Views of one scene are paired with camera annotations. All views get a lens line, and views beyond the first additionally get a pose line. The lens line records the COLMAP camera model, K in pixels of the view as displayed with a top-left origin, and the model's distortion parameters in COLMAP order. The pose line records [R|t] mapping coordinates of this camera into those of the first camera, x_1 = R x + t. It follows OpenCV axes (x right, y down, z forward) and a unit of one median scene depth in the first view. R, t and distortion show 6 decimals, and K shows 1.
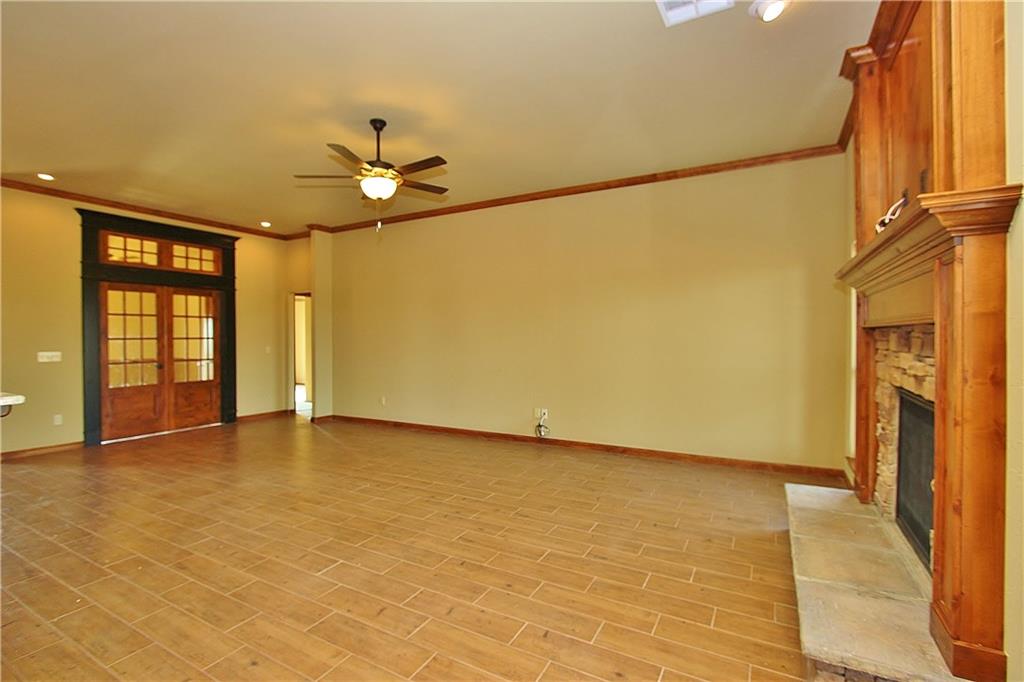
lens RADIAL K [[474.7, 0, 509.8], [0, 474.7, 336.0], [0, 0, 1]] dist [-0.021894, 0.003752]
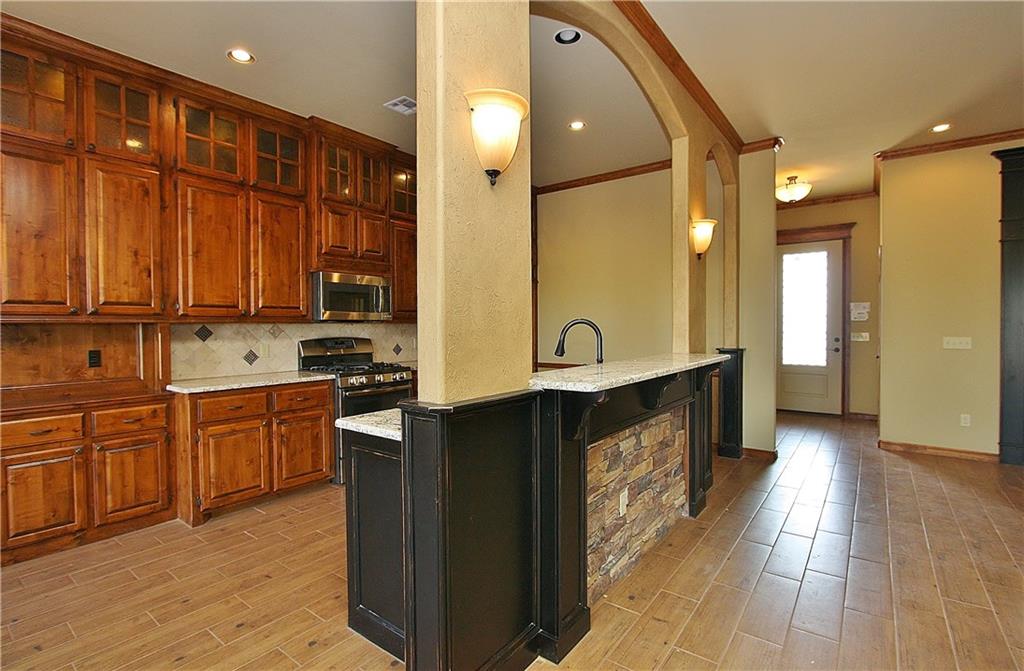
lens RADIAL K [[479.4, 0, 508.0], [0, 479.4, 332.4], [0, 0, 1]] dist [-0.019009, 0.002187]
pose [[-0.151500, 0.023390, -0.988180, -0.026591], [0.006963, 0.999720, 0.022596, 0.001103], [0.988433, -0.003458, -0.151621, 0.286275]]
